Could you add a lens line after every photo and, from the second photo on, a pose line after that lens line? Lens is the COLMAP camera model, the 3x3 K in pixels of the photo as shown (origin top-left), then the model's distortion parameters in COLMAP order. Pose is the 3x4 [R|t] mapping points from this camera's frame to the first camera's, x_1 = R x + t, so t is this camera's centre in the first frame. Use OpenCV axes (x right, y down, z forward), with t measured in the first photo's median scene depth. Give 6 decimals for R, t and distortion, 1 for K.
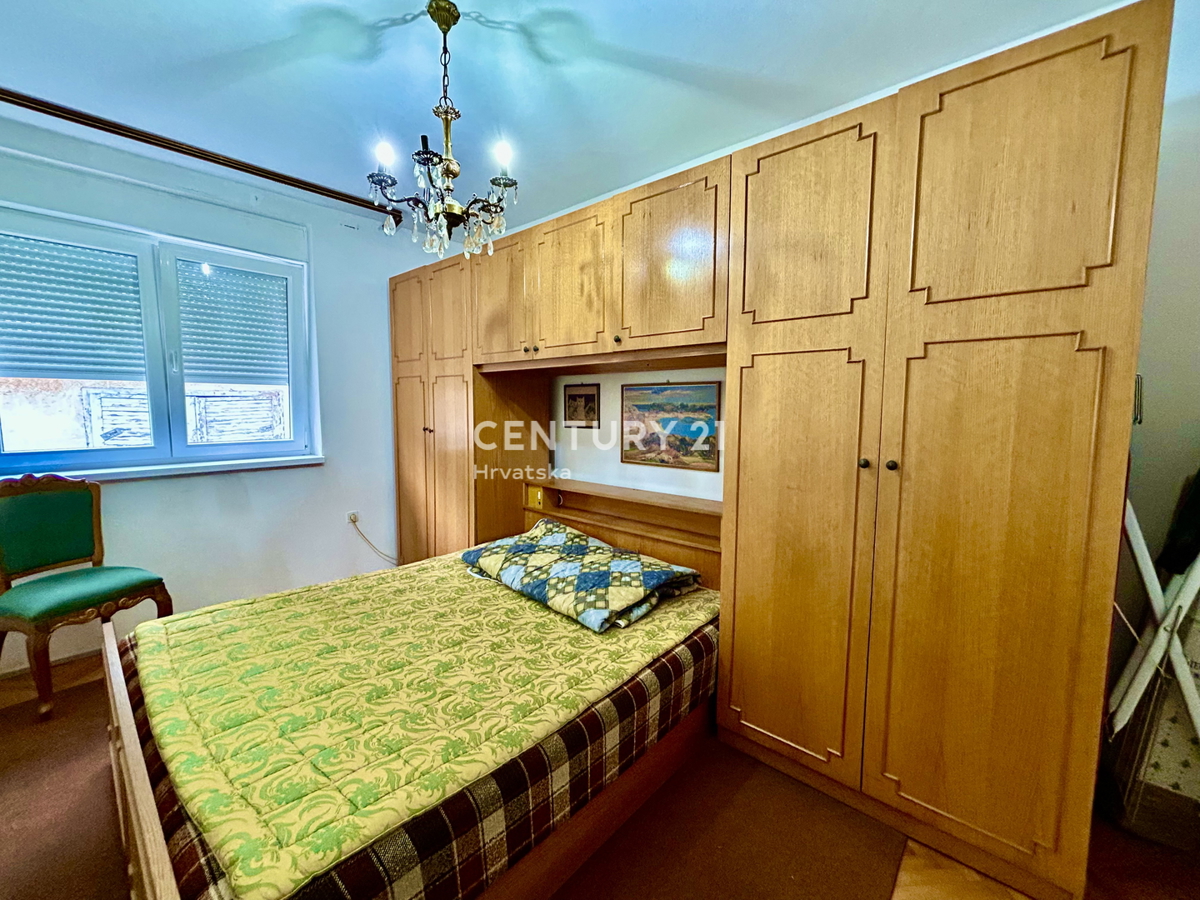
lens RADIAL K [[480.7, 0, 594.4], [0, 480.7, 447.1], [0, 0, 1]] dist [-0.001796, 0.001997]
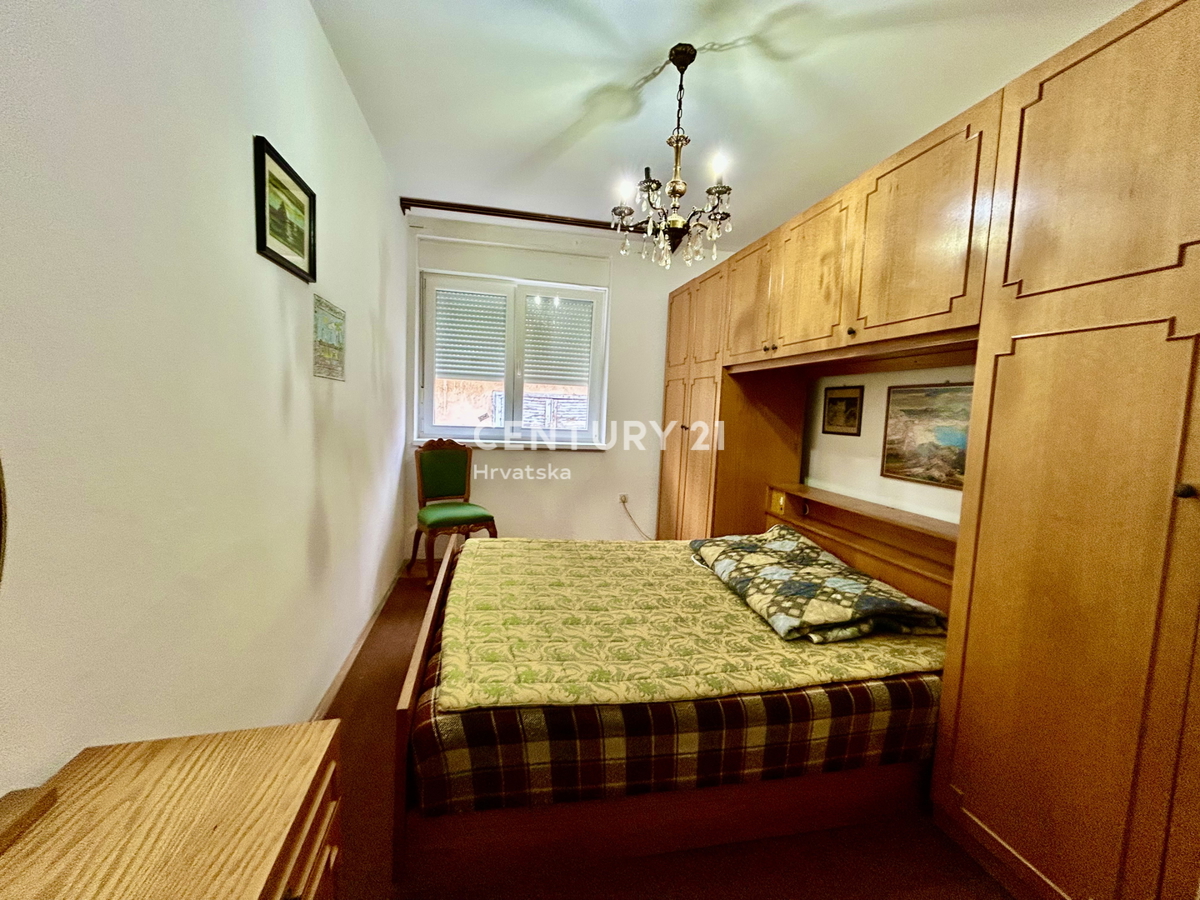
lens RADIAL K [[480.7, 0, 602.2], [0, 480.7, 447.4], [0, 0, 1]] dist [-0.001796, 0.001997]
pose [[0.813754, 0.077912, -0.575964, 0.233408], [-0.091567, 0.995785, 0.005331, 0.036248], [0.573951, 0.048402, 0.817458, -0.002981]]
